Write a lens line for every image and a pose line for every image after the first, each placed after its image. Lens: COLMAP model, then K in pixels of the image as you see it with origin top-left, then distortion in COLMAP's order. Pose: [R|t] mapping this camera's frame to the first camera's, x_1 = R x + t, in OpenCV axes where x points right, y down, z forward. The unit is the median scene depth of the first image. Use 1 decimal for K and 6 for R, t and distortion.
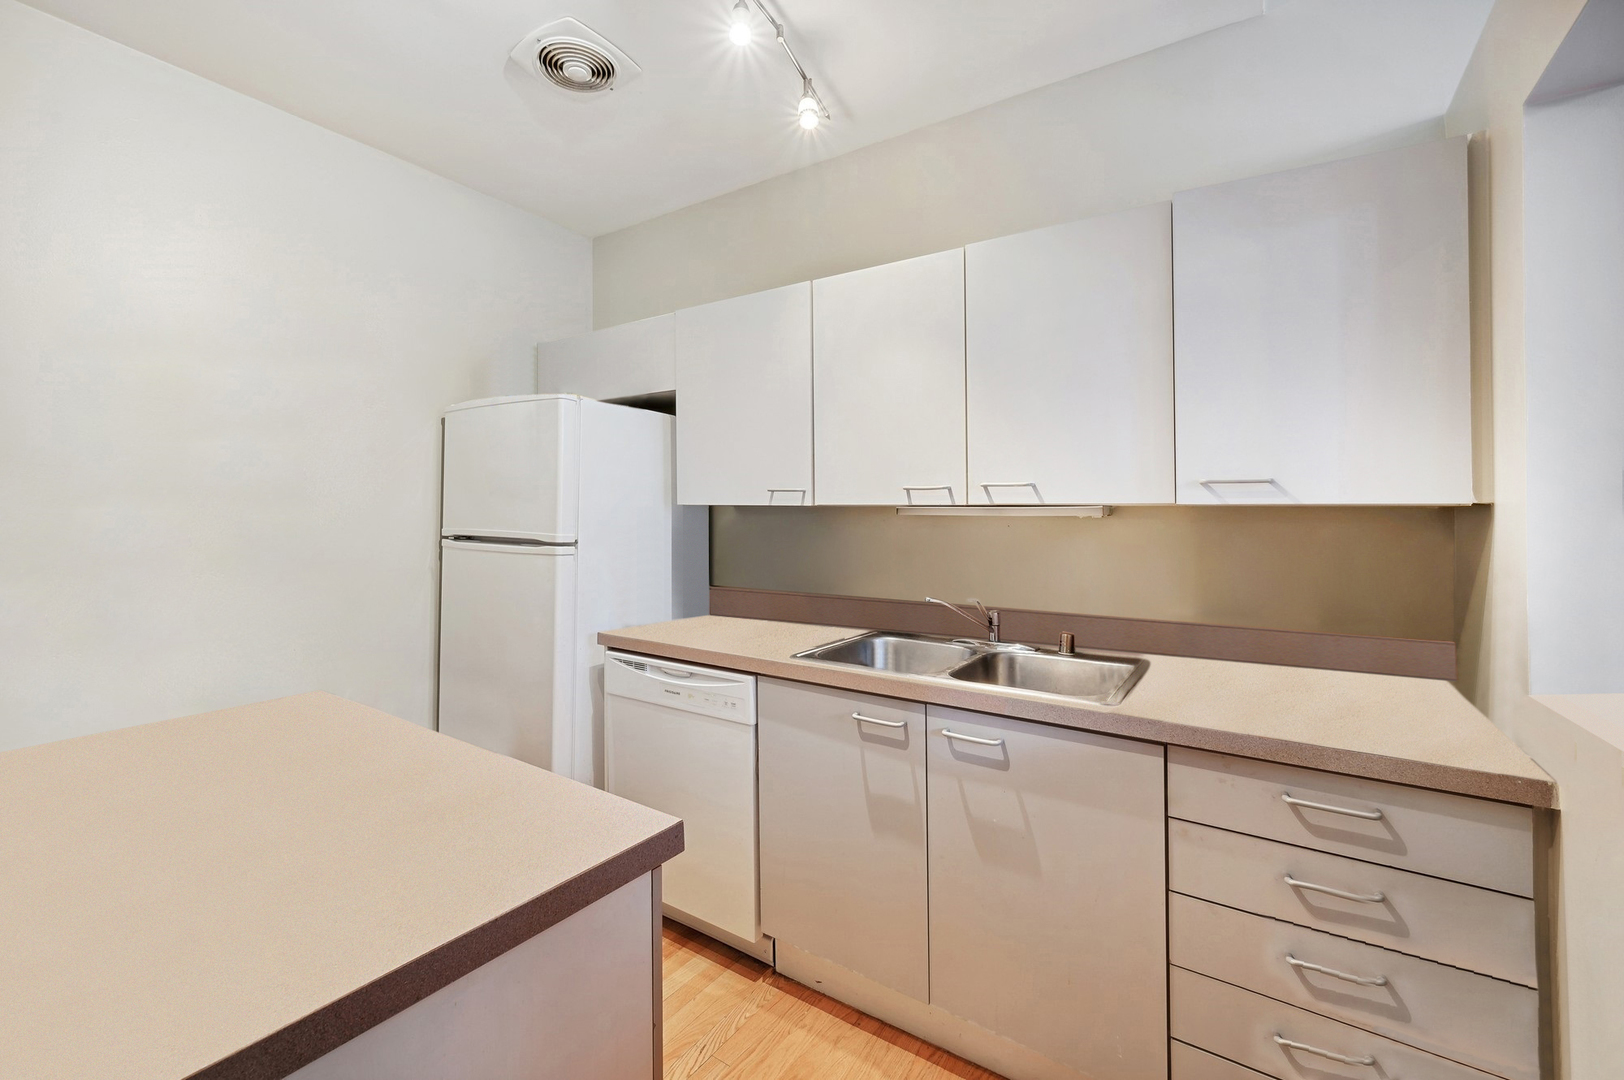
lens RADIAL K [[675.5, 0, 815.5], [0, 675.5, 513.0], [0, 0, 1]] dist [-0.000153, -0.000182]
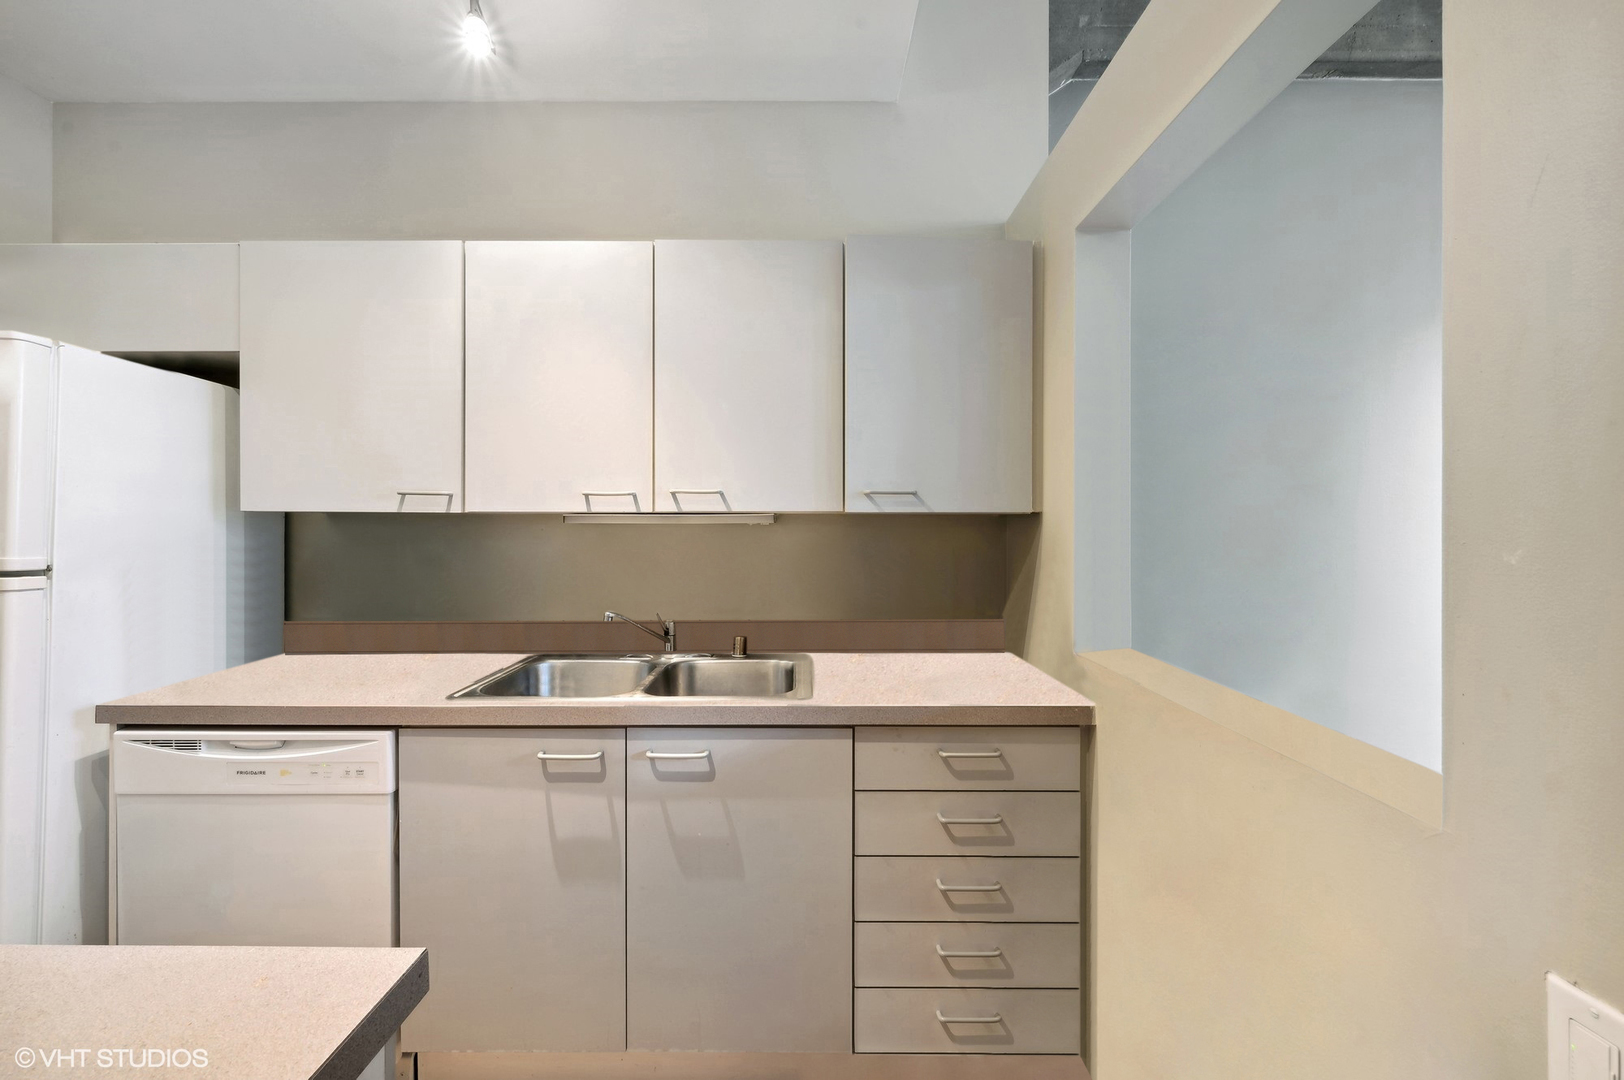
lens RADIAL K [[671.4, 0, 808.7], [0, 671.4, 522.2], [0, 0, 1]] dist [-0.001016, -0.000300]
pose [[0.834337, -0.005200, 0.551230, -0.115066], [0.004843, 0.999986, 0.002103, 0.001163], [-0.551233, 0.000915, 0.834351, 0.084638]]
